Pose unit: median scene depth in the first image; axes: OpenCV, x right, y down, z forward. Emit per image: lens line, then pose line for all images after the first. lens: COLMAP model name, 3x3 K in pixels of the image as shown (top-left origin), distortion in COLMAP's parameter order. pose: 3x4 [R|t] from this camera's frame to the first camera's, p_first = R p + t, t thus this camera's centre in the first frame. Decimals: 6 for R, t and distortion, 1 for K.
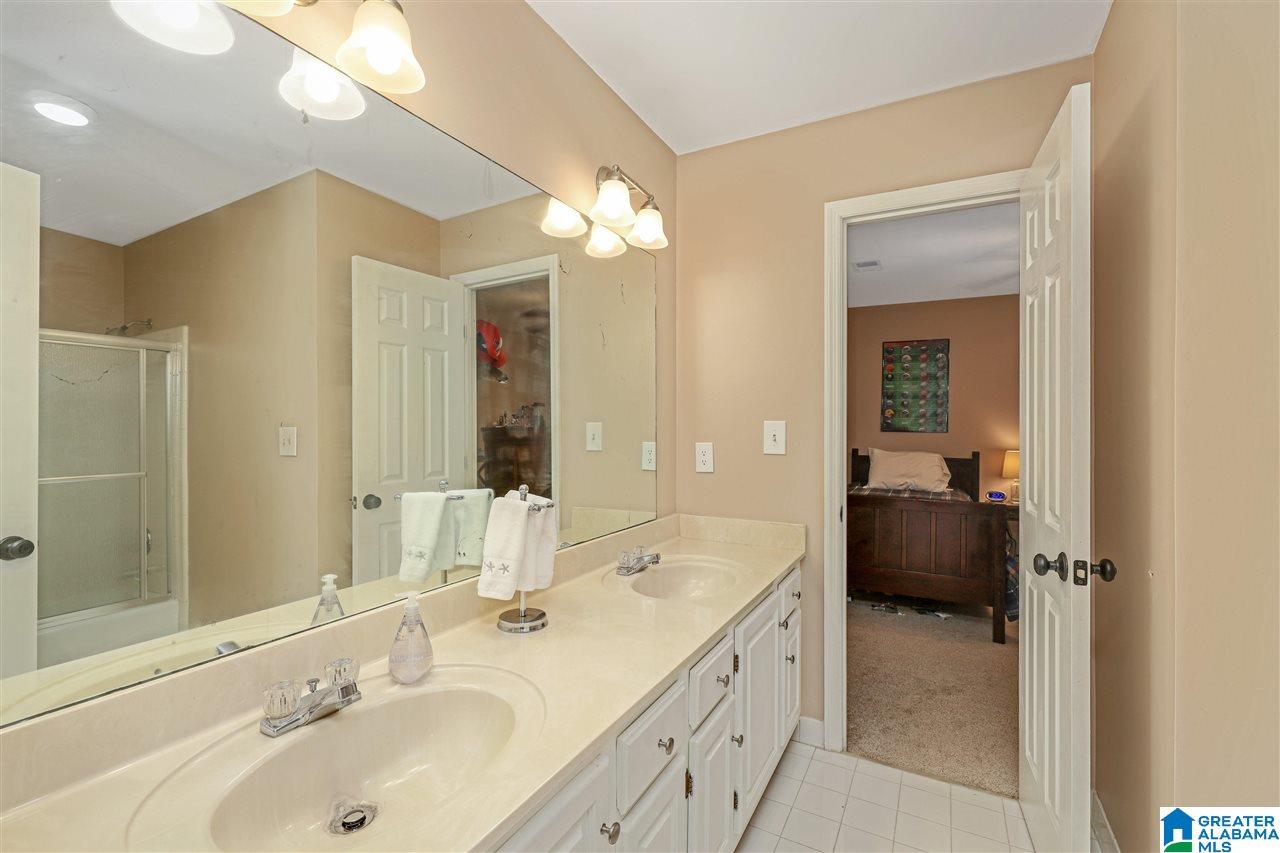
lens RADIAL K [[541.5, 0, 642.5], [0, 541.5, 426.0], [0, 0, 1]] dist [0.016373, 0.000041]
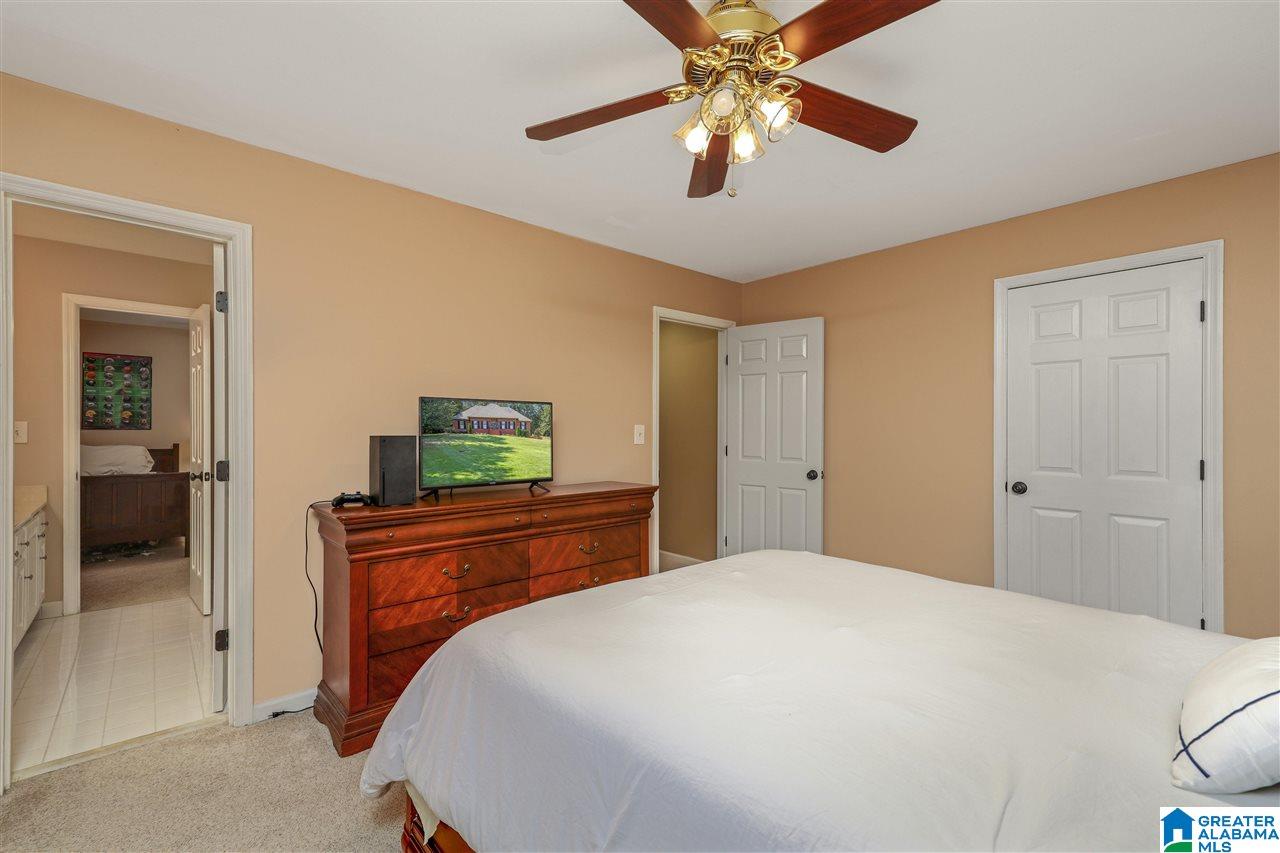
lens RADIAL K [[541.5, 0, 642.7], [0, 541.5, 426.6], [0, 0, 1]] dist [0.016373, 0.000041]
pose [[0.322967, -0.005777, 0.946392, -0.292879], [0.002326, 0.999983, 0.005310, 0.000410], [-0.946407, 0.000486, 0.322975, -0.521698]]
